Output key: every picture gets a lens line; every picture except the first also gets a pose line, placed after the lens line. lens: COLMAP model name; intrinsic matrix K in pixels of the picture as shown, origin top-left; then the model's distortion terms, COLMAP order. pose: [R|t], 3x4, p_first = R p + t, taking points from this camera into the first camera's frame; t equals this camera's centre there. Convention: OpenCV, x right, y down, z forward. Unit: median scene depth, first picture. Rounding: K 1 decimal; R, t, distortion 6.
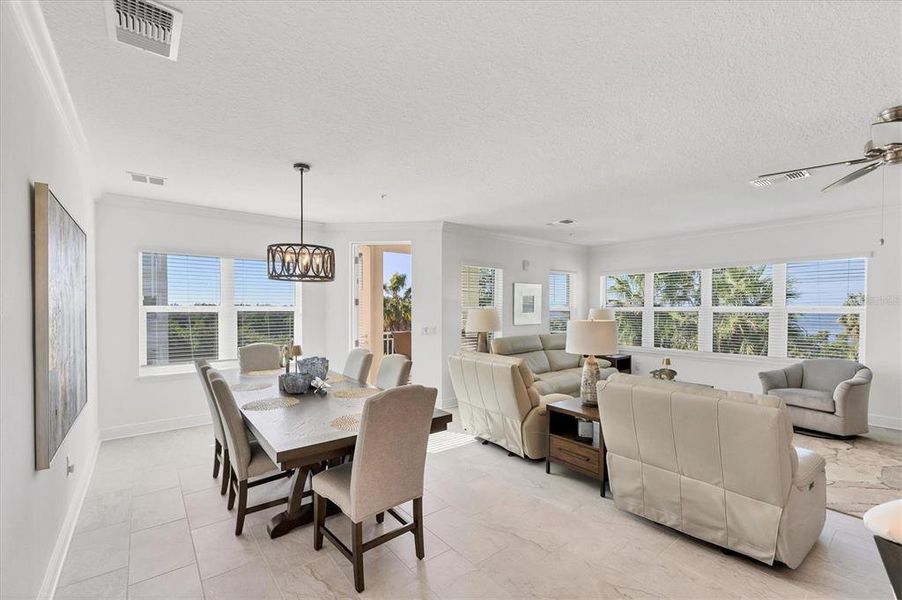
lens RADIAL K [[384.0, 0, 453.2], [0, 384.0, 314.8], [0, 0, 1]] dist [0.006075, 0.000514]
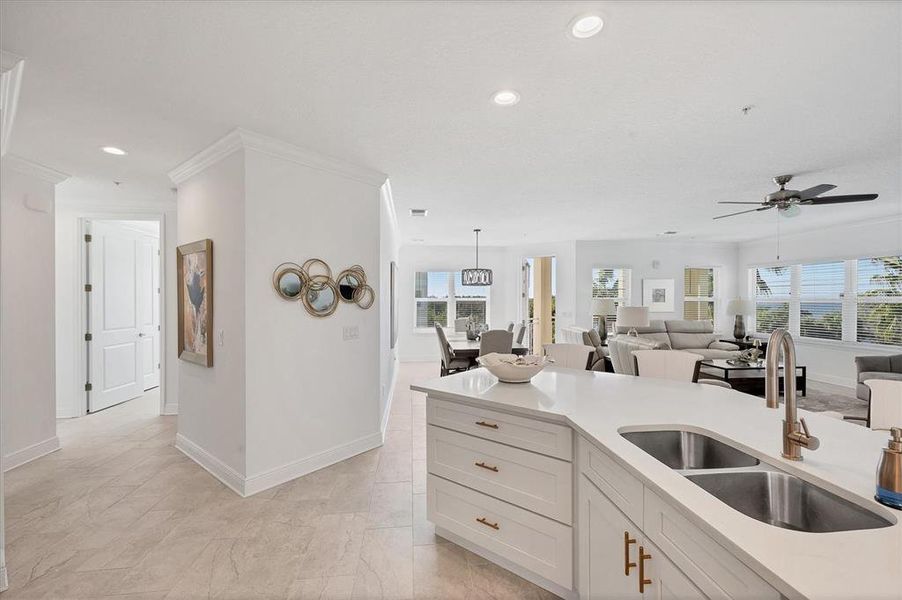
lens RADIAL K [[377.6, 0, 456.7], [0, 377.6, 301.2], [0, 0, 1]] dist [0.001810, 0.000189]
pose [[0.844935, 0.001160, -0.534867, 0.403590], [-0.006506, 0.999946, -0.008108, 0.006820], [0.534829, 0.010331, 0.844897, -0.516336]]
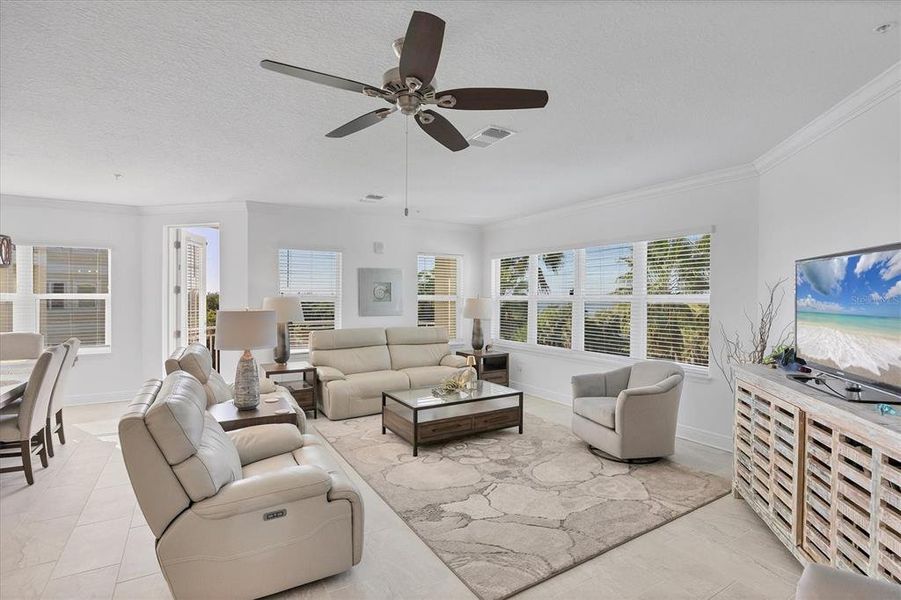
lens RADIAL K [[431.9, 0, 451.7], [0, 431.9, 301.2], [0, 0, 1]] dist [-0.013349, 0.000246]
pose [[0.992143, 0.004314, -0.125031, 0.646323], [-0.005209, 0.999963, -0.006830, -0.001811], [0.124997, 0.007427, 0.992129, 0.066168]]
